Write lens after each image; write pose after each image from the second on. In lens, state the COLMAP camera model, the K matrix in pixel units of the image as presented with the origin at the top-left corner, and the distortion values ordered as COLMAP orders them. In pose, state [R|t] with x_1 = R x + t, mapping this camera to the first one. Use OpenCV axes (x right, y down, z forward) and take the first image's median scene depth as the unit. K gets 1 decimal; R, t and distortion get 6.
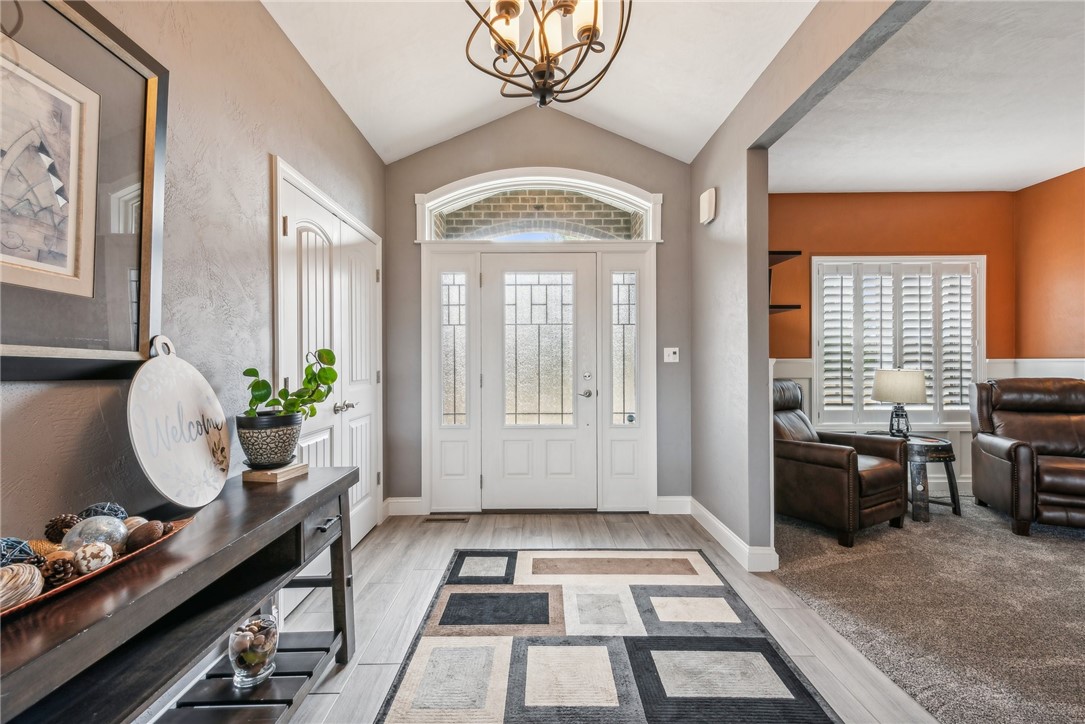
lens RADIAL K [[449.6, 0, 534.9], [0, 449.6, 360.3], [0, 0, 1]] dist [0.002905, 0.000185]
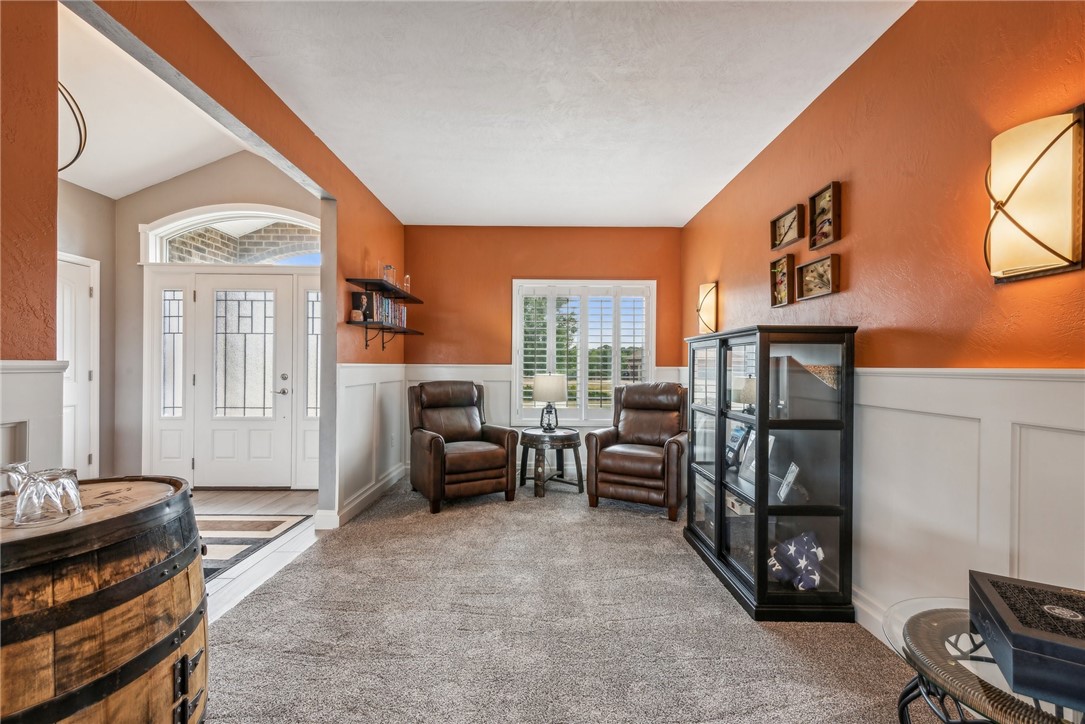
lens RADIAL K [[434.3, 0, 543.3], [0, 434.3, 365.5], [0, 0, 1]] dist [0.003481, -0.000189]
pose [[0.999856, 0.010740, 0.013139, 0.794556], [-0.010743, 0.999942, 0.000224, -0.003166], [-0.013136, -0.000365, 0.999914, -0.177417]]
